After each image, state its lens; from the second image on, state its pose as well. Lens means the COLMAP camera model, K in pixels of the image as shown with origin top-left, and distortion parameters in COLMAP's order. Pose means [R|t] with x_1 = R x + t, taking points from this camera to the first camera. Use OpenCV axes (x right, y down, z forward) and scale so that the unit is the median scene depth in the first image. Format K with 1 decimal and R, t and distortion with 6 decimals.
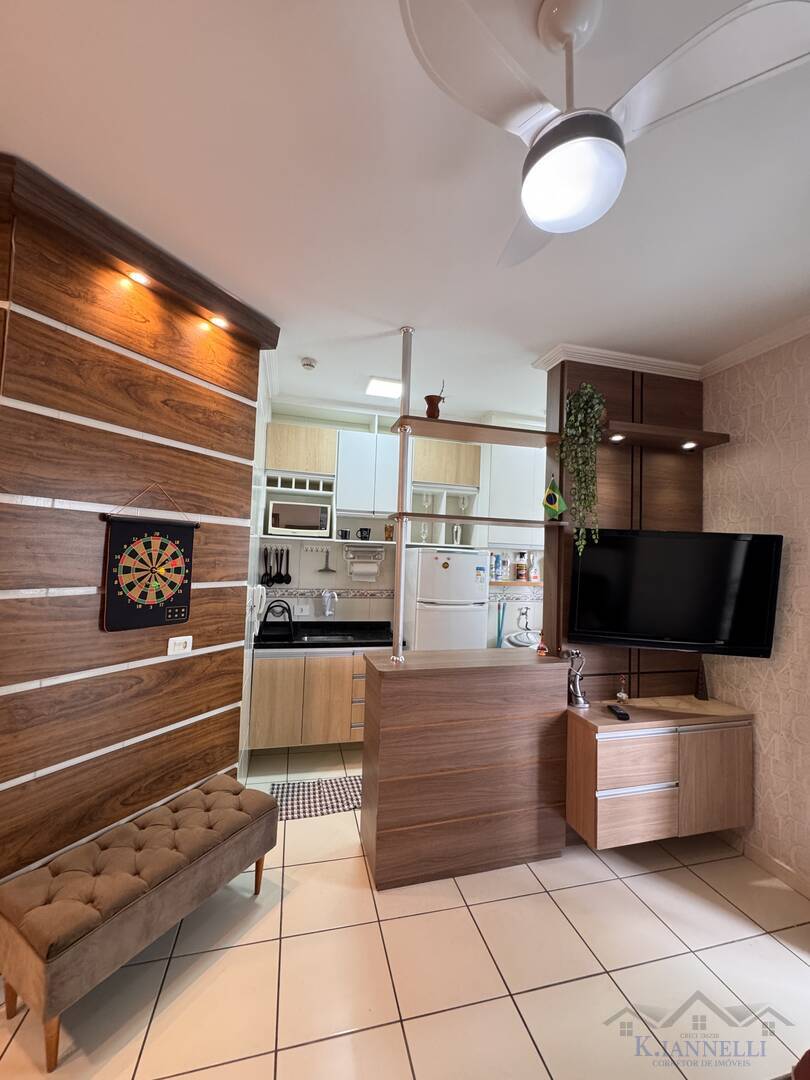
lens RADIAL K [[433.0, 0, 405.0], [0, 433.0, 540.0], [0, 0, 1]] dist [-0.000443, 0.000364]
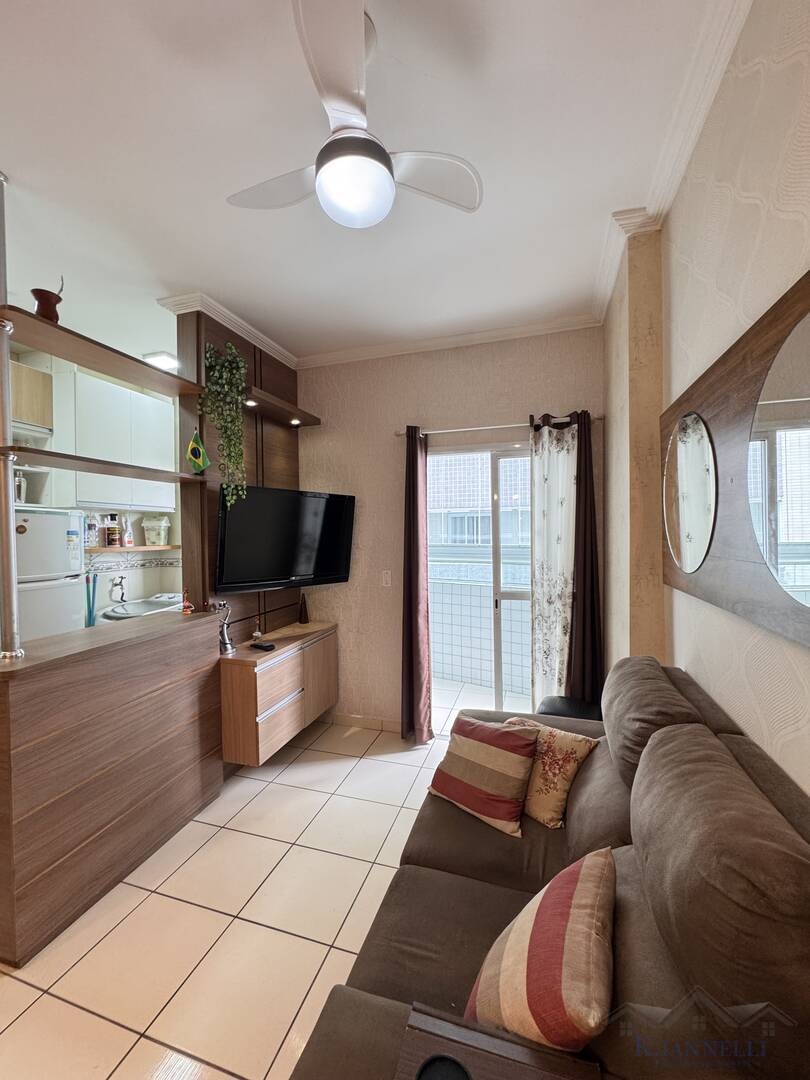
lens RADIAL K [[433.0, 0, 405.0], [0, 433.0, 540.0], [0, 0, 1]] dist [-0.000443, 0.000364]
pose [[0.527700, -0.055021, 0.847647, -0.254328], [-0.001184, 0.997851, 0.065508, 0.037261], [-0.849430, -0.035572, 0.526501, 0.078748]]
